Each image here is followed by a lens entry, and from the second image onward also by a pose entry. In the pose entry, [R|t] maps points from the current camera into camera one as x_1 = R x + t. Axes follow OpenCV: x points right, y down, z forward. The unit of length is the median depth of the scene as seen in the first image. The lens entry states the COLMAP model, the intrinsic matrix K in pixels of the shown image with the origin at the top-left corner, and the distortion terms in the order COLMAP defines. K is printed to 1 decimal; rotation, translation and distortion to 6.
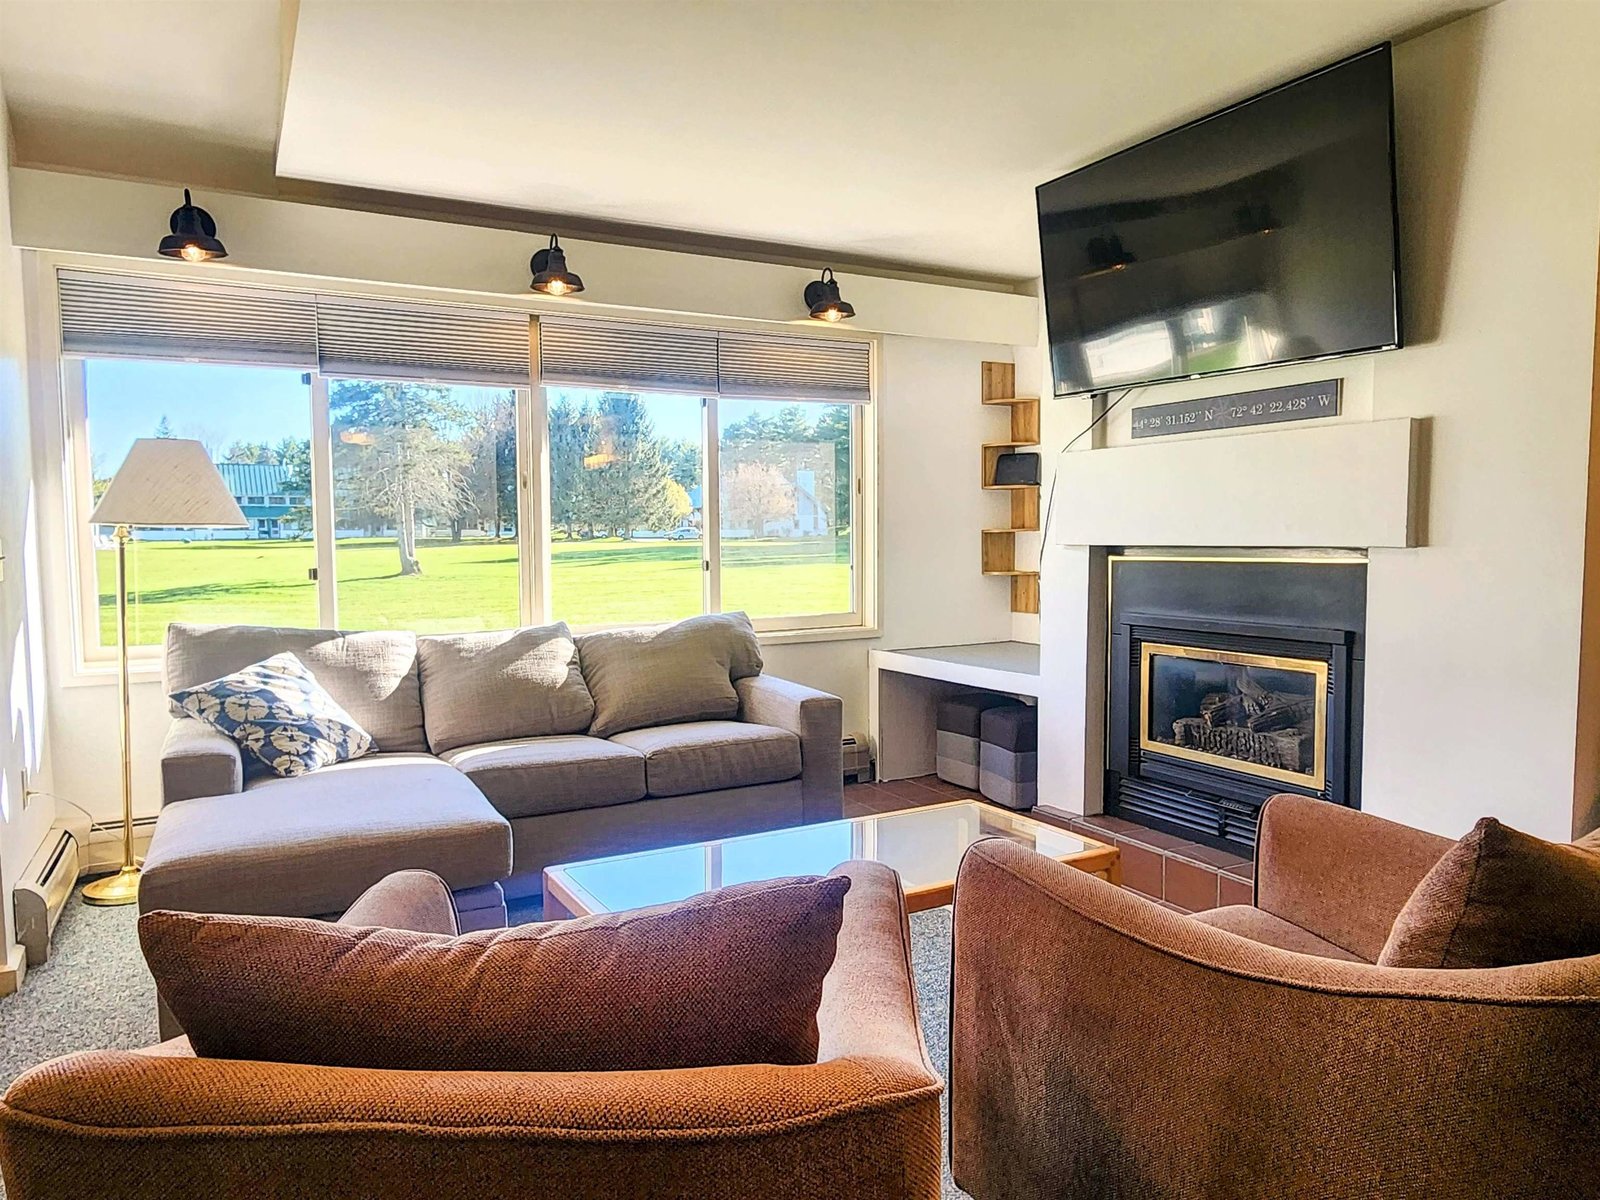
lens RADIAL K [[1054.8, 0, 794.0], [0, 1054.8, 606.3], [0, 0, 1]] dist [-0.000312, -0.000303]
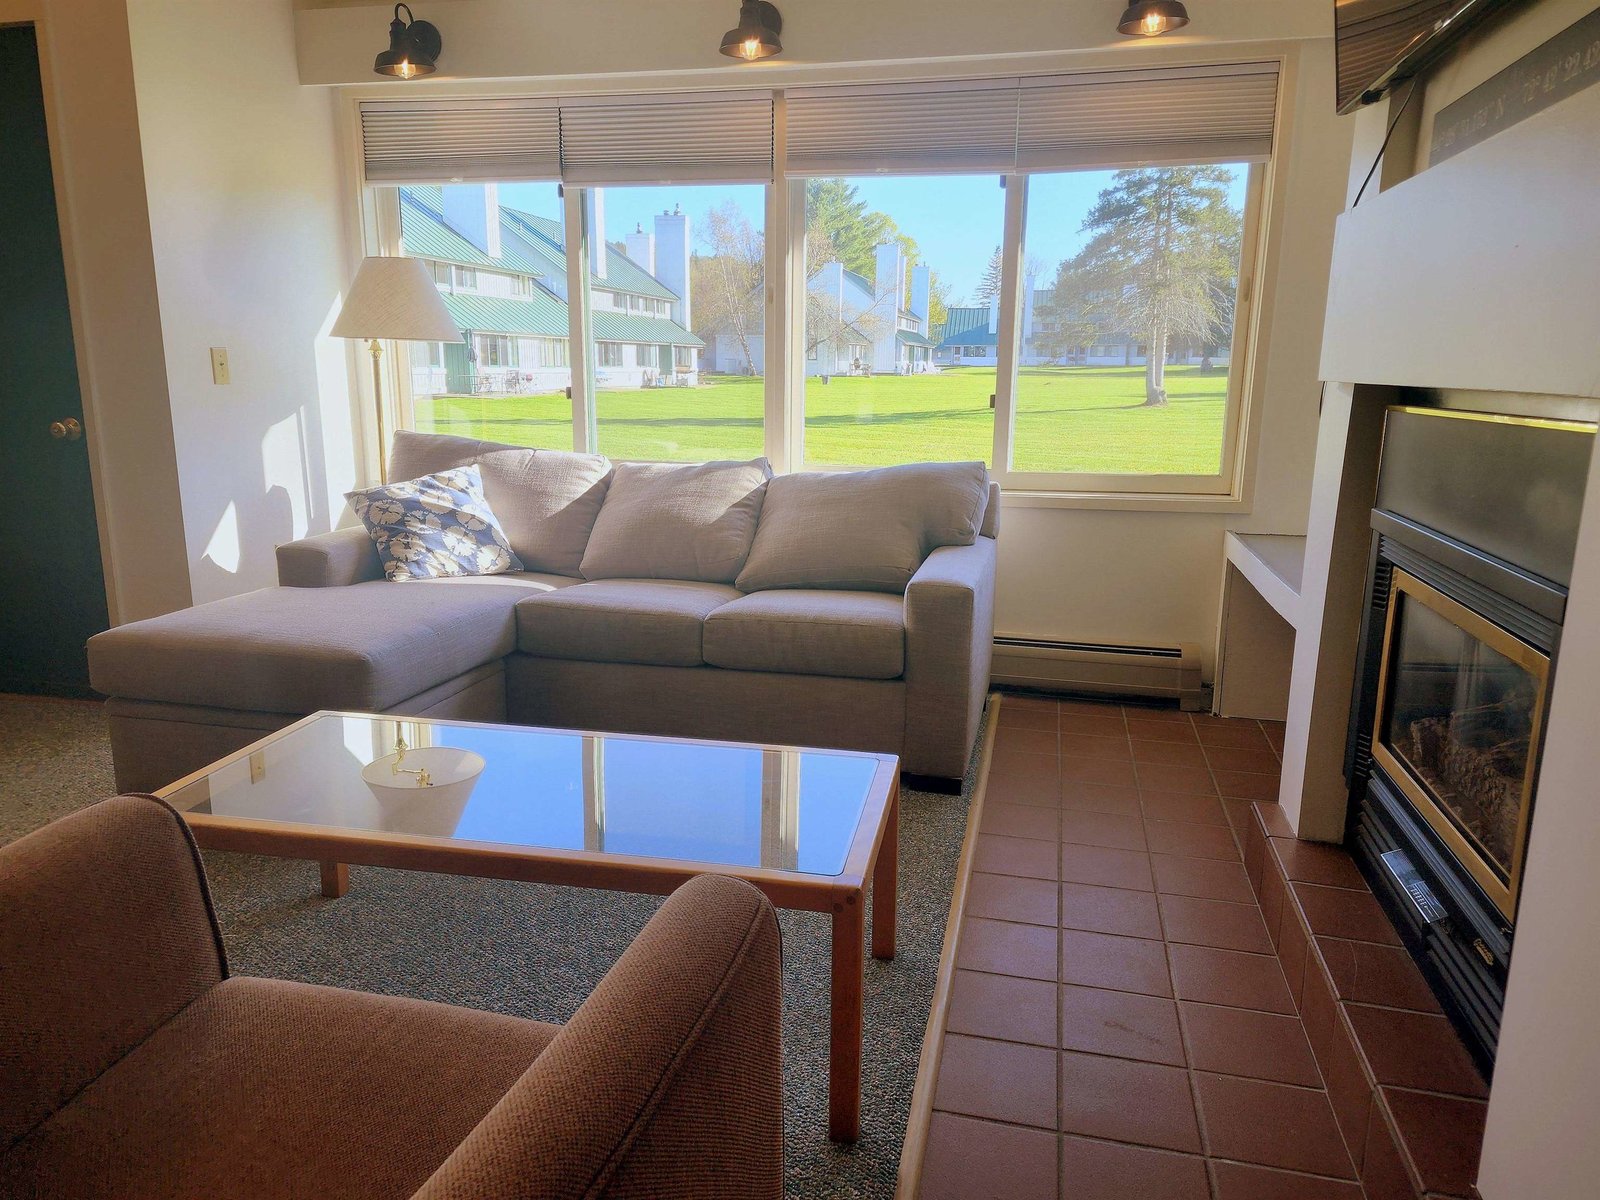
lens RADIAL K [[1082.6, 0, 800.0], [0, 1082.6, 600.0], [0, 0, 1]] dist [0.091874, -0.084907]
pose [[0.752896, 0.154353, -0.639784, 0.430775], [-0.060213, 0.984187, 0.166584, -0.022887], [0.655380, -0.086897, 0.750284, 0.342833]]
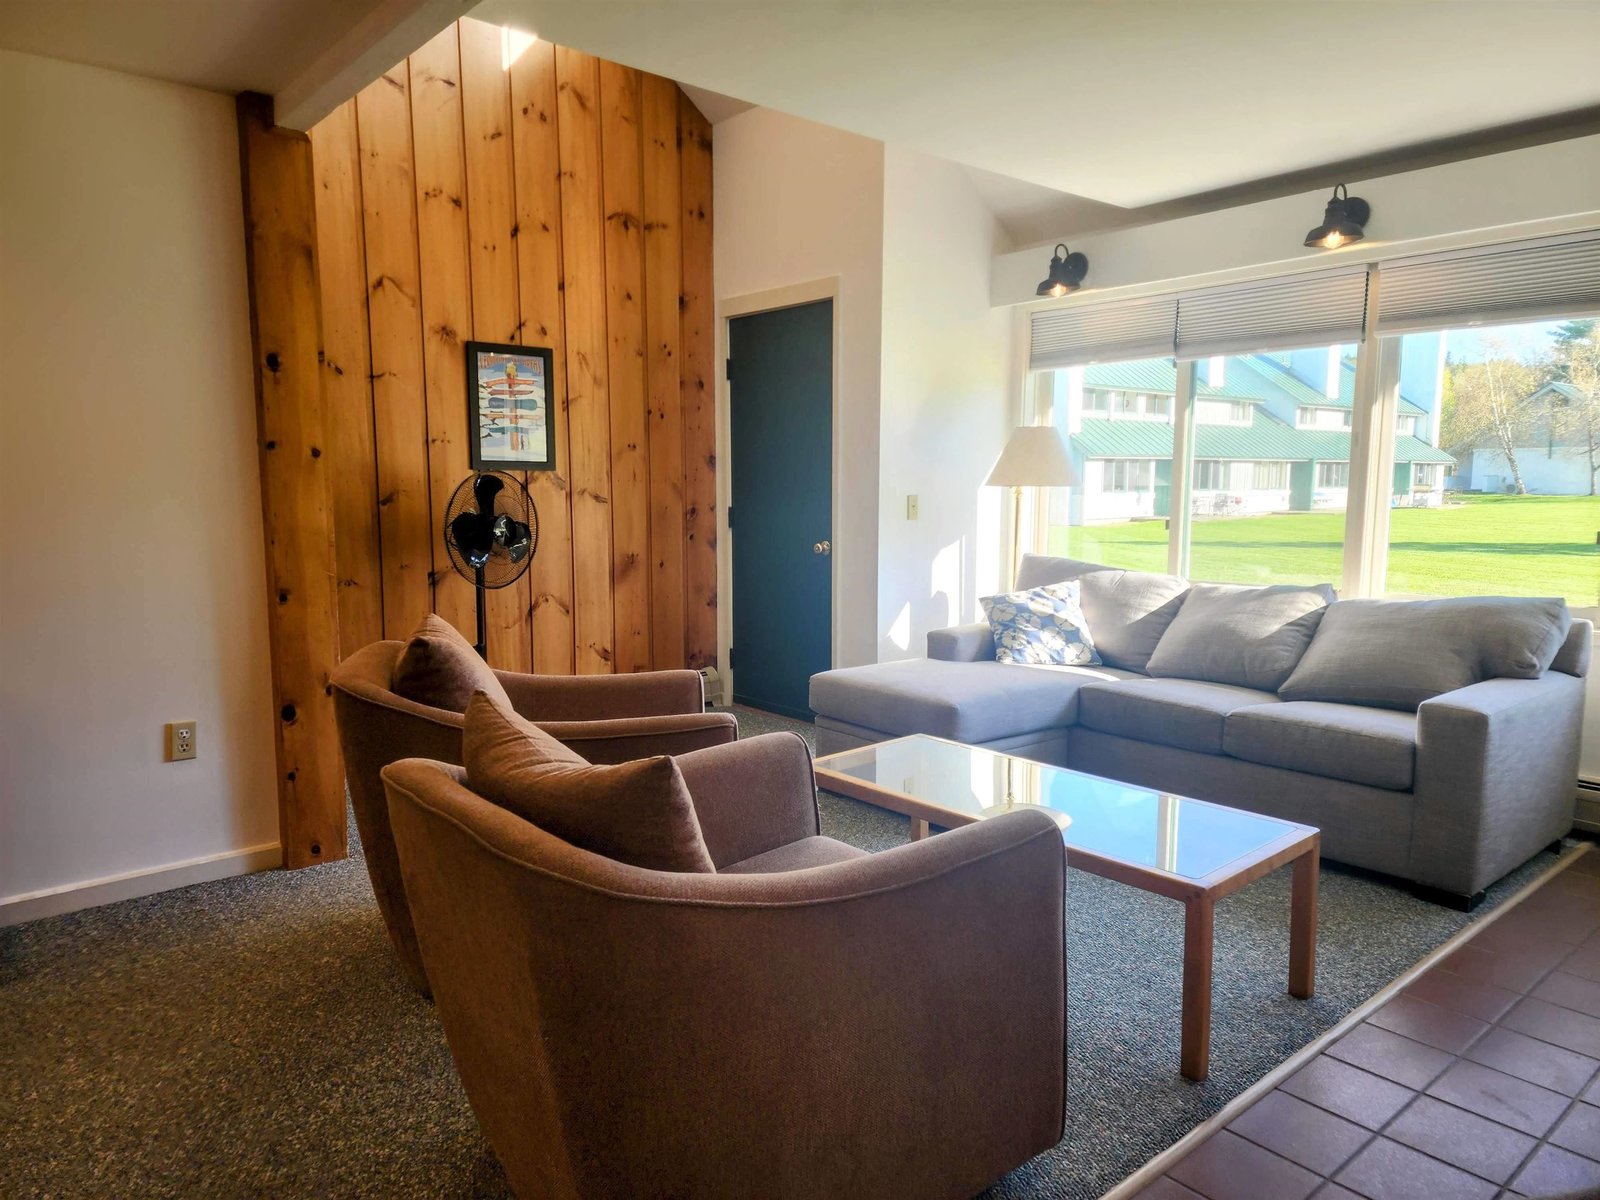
lens RADIAL K [[1063.3, 0, 804.5], [0, 1063.3, 610.2], [0, 0, 1]] dist [0.089840, -0.077717]
pose [[0.221597, 0.122834, -0.967371, 0.687214], [-0.066544, 0.991627, 0.110671, -0.042820], [0.972865, 0.039849, 0.227915, 0.315268]]
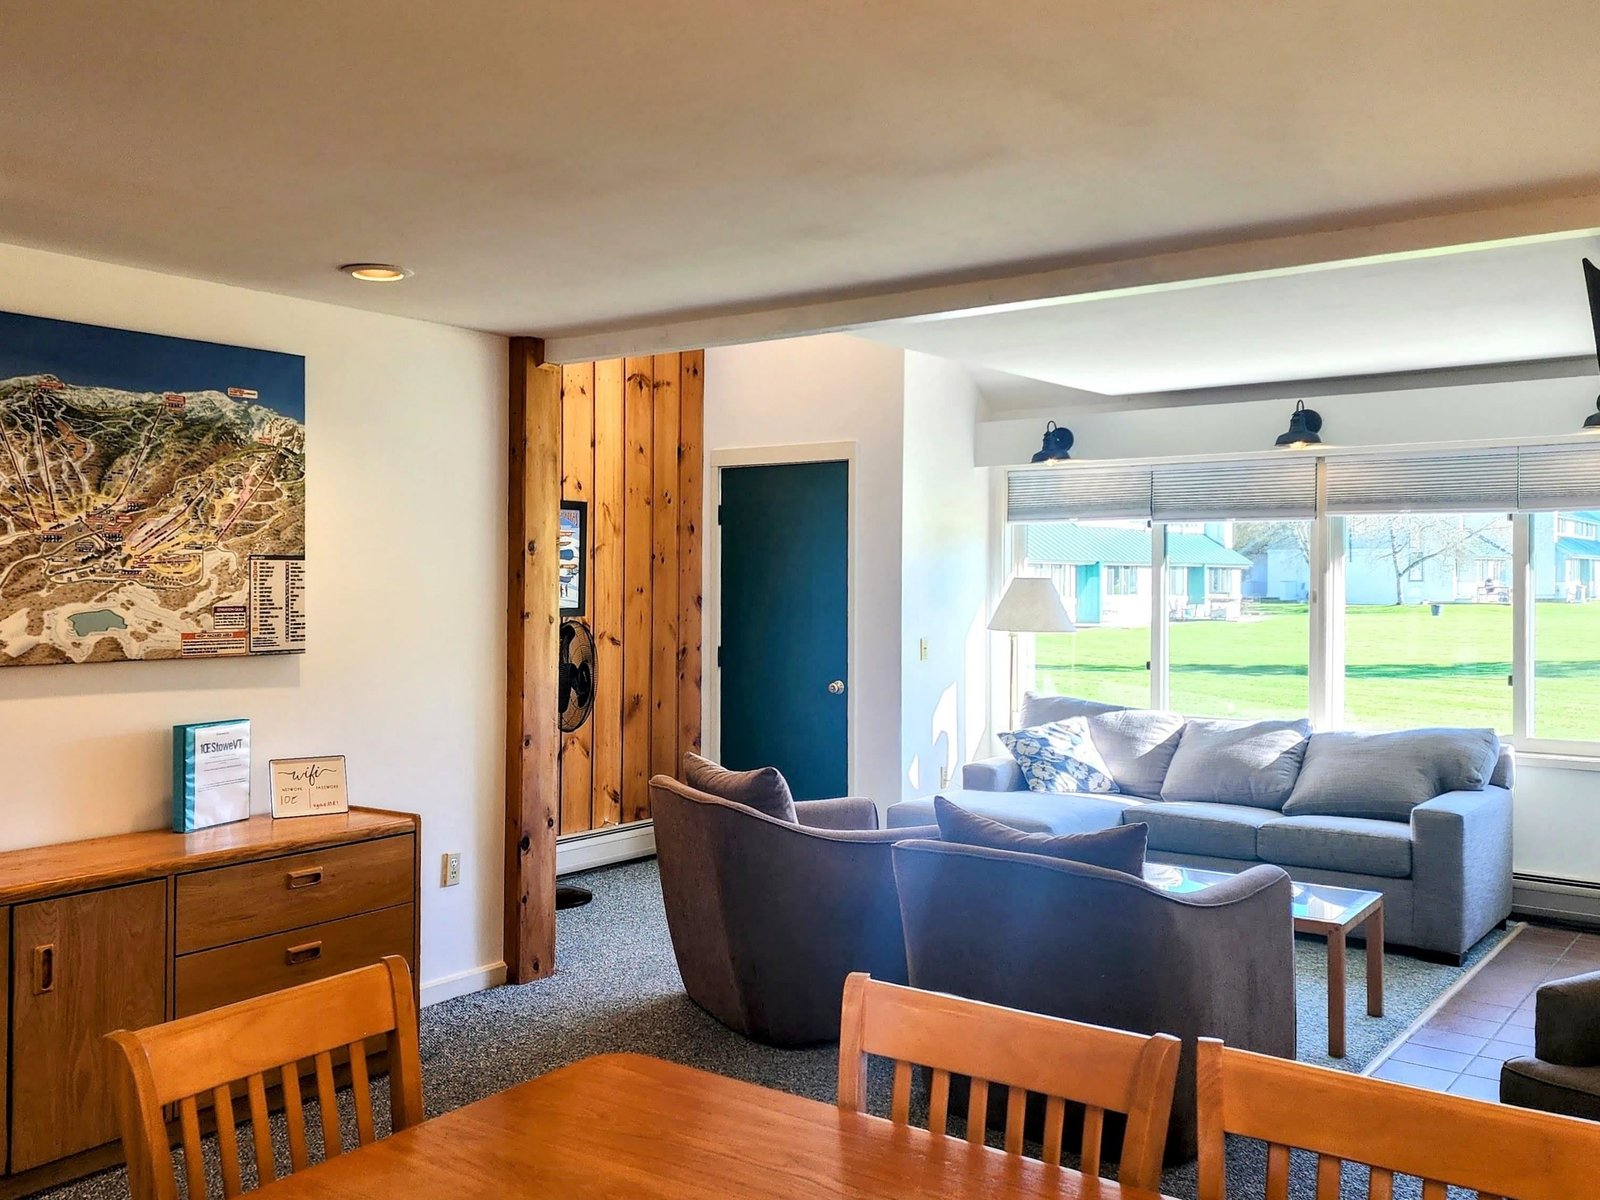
lens RADIAL K [[1446.2, 0, 706.2], [0, 1446.2, 591.7], [0, 0, 1]] dist [0.157591, -0.214642]
pose [[0.401522, 0.015069, -0.915725, 1.079966], [-0.066307, 0.997719, -0.012655, -0.065590], [0.913446, 0.065801, 0.401606, -0.302396]]
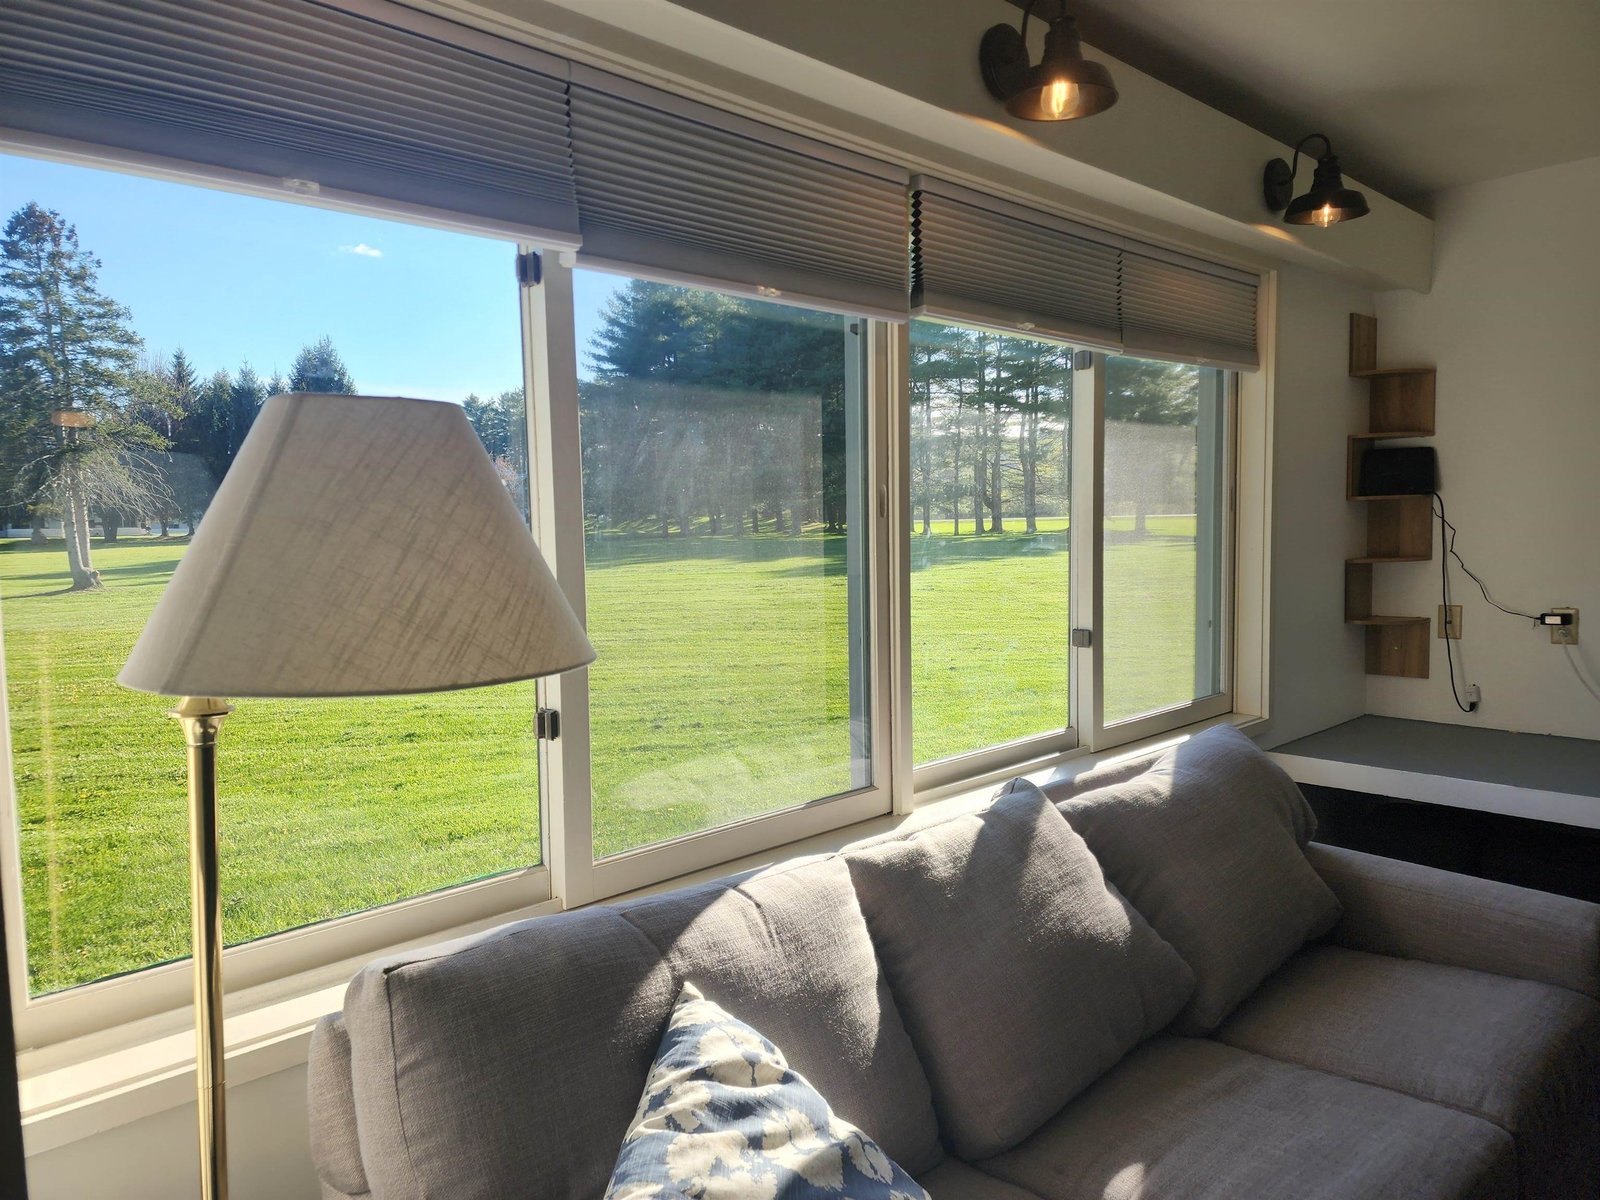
lens RADIAL K [[1063.3, 0, 804.5], [0, 1063.3, 610.2], [0, 0, 1]] dist [0.089840, -0.077717]
pose [[0.964597, -0.032735, 0.261688, -0.479192], [0.030079, 0.999447, 0.014152, -0.082739], [-0.262006, -0.005780, 0.965049, 0.562955]]
